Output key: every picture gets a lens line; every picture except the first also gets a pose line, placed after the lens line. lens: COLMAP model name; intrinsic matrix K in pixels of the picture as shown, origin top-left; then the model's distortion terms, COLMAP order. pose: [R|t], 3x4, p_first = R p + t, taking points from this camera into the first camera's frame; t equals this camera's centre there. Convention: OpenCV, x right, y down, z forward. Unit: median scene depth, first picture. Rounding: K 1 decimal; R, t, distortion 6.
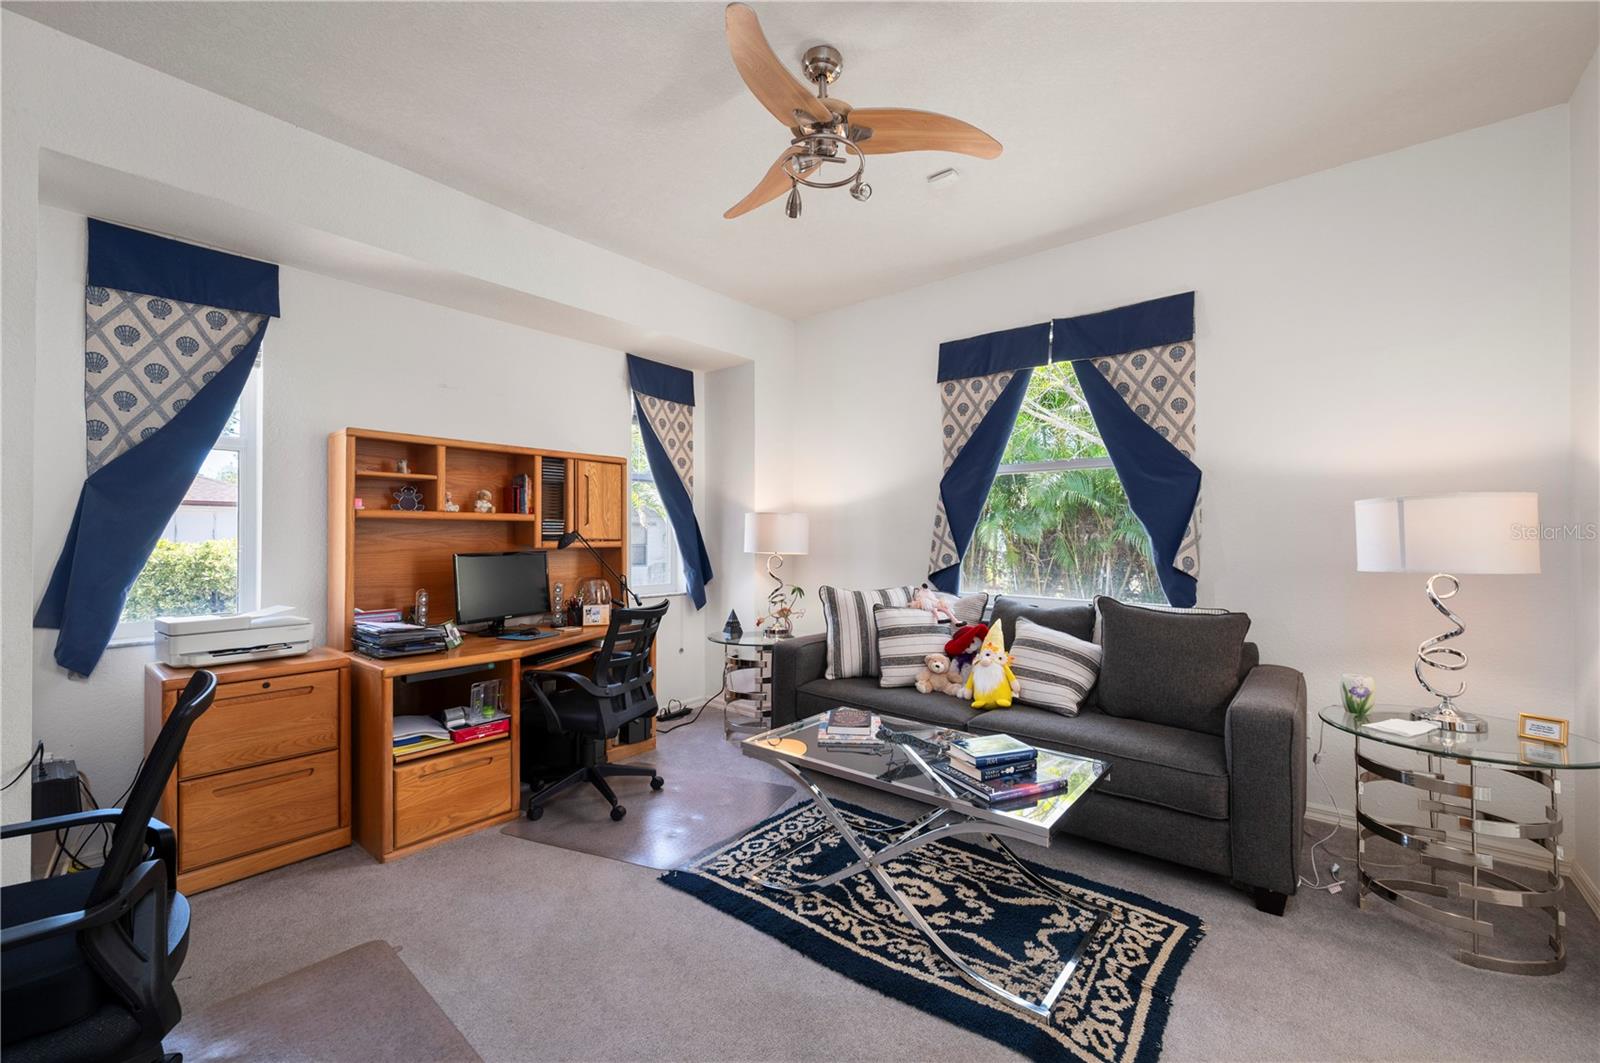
lens RADIAL K [[656.2, 0, 800.0], [0, 656.2, 531.5], [0, 0, 1]] dist [0.000560, 0.000025]
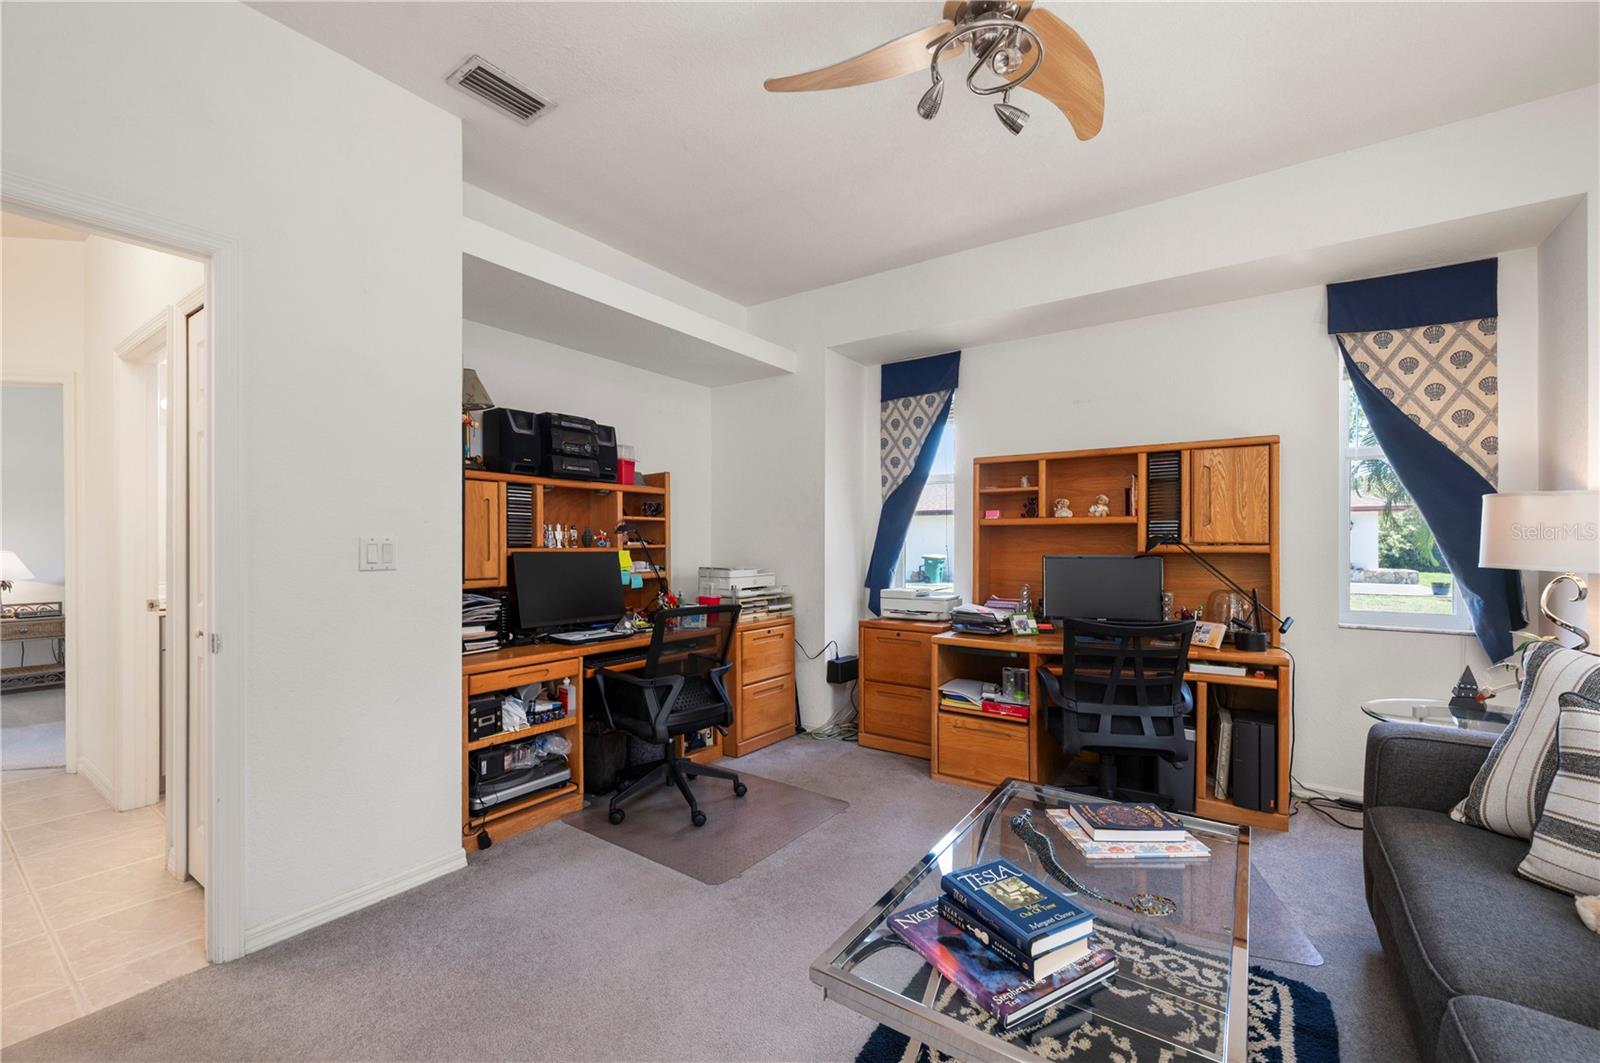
lens RADIAL K [[656.2, 0, 800.0], [0, 656.2, 531.5], [0, 0, 1]] dist [0.000560, 0.000025]
pose [[0.082056, -0.011643, -0.996560, 0.618661], [0.011588, 0.999875, -0.010727, 0.001383], [0.996560, -0.010668, 0.082180, 0.541044]]
